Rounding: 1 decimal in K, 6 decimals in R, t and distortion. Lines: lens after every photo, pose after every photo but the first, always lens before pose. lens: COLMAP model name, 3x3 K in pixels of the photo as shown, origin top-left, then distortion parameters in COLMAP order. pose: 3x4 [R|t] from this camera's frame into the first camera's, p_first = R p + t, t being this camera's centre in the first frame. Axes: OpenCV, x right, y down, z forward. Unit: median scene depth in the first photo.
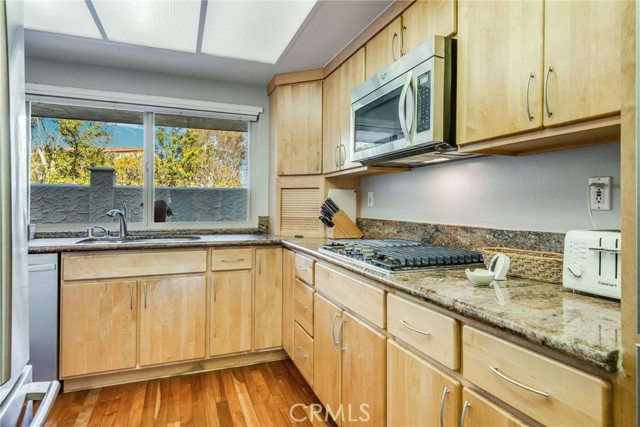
lens RADIAL K [[379.2, 0, 319.6], [0, 379.2, 199.7], [0, 0, 1]] dist [0.005340, -0.004473]
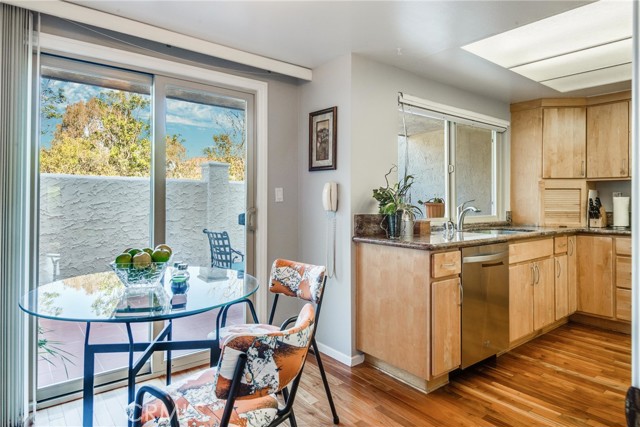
lens RADIAL K [[379.2, 0, 310.1], [0, 379.2, 197.6], [0, 0, 1]] dist [0.005340, -0.004473]
pose [[0.957276, 0.002385, 0.289165, -1.294657], [-0.004251, 0.999974, 0.005828, -0.004238], [-0.289143, -0.006808, 0.957262, 0.013642]]
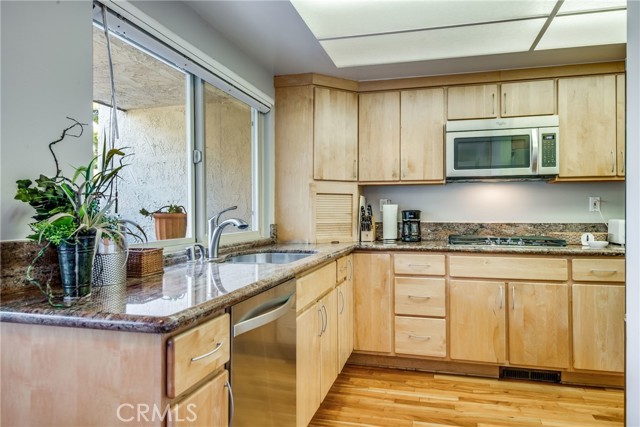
lens RADIAL K [[437.1, 0, 324.1], [0, 437.1, 210.0], [0, 0, 1]] dist [0.024498, -0.008243]
pose [[0.576197, -0.000915, 0.817310, -1.054090], [-0.006143, 0.999966, 0.005450, 0.006241], [-0.817288, -0.008161, 0.576172, 0.369476]]
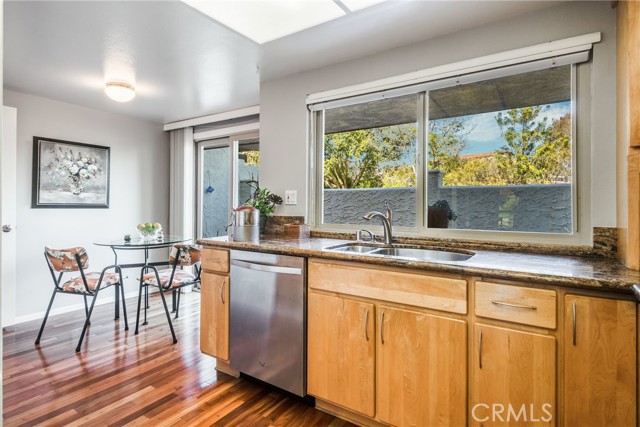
lens RADIAL K [[333.4, 0, 320.7], [0, 333.4, 198.6], [0, 0, 1]] dist [0.003759, 0.000236]
pose [[0.579543, -0.014257, -0.814817, 0.009932], [0.010891, 0.999893, -0.009749, 0.002128], [0.814869, -0.003224, 0.579636, 0.442459]]
